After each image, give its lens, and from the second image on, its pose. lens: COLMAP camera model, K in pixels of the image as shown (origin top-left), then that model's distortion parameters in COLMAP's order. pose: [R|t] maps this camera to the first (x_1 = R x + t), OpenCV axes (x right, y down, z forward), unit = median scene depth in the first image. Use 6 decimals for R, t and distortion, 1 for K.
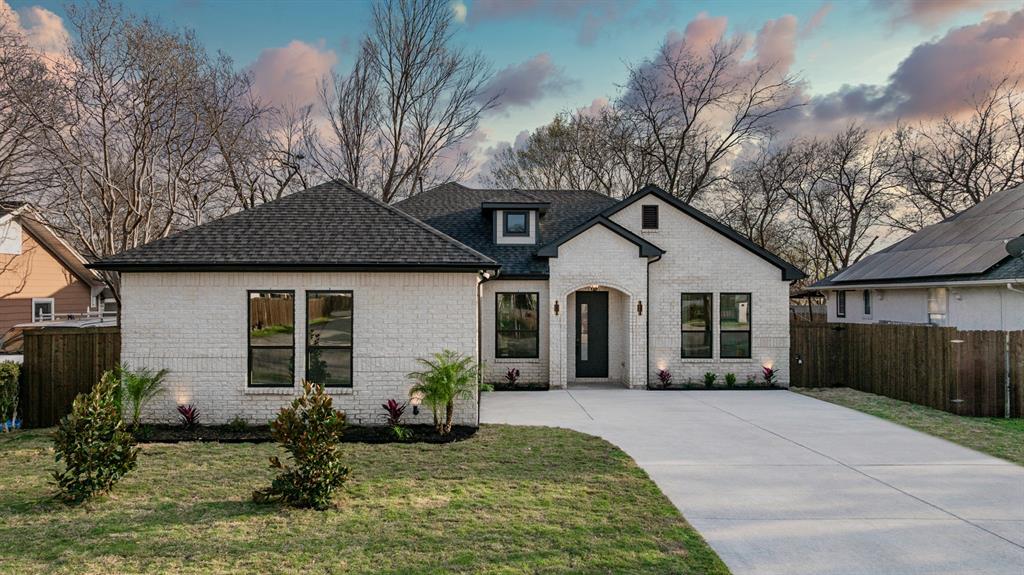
lens RADIAL K [[724.2, 0, 510.6], [0, 724.2, 287.8], [0, 0, 1]] dist [-0.032648, 0.031667]
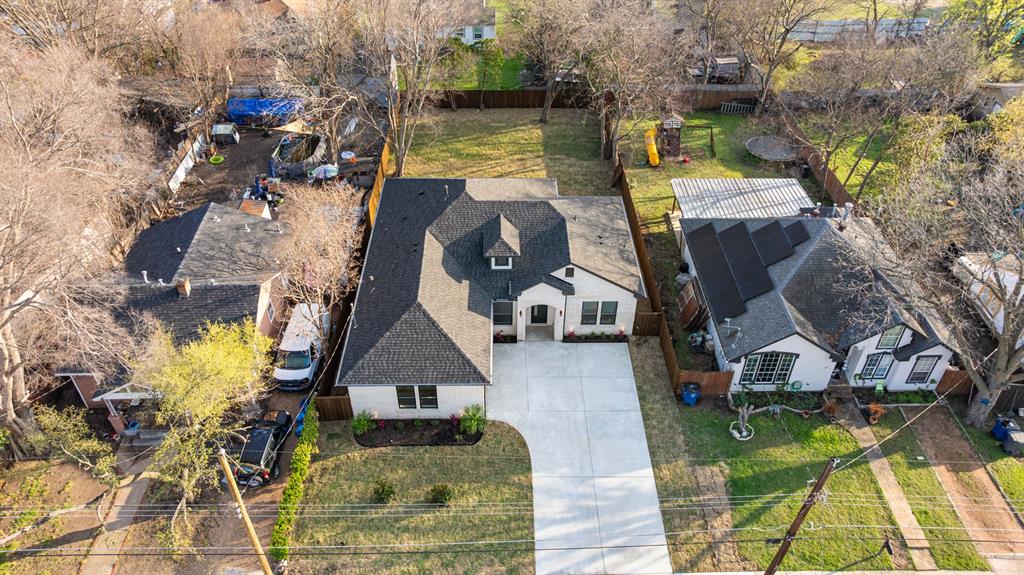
lens RADIAL K [[724.2, 0, 510.6], [0, 724.2, 282.3], [0, 0, 1]] dist [-0.032648, 0.031667]
pose [[0.999969, 0.007326, -0.002728, 0.039168], [-0.003907, 0.770569, 0.637344, -1.349629], [0.006771, -0.637314, 0.770574, -0.540131]]
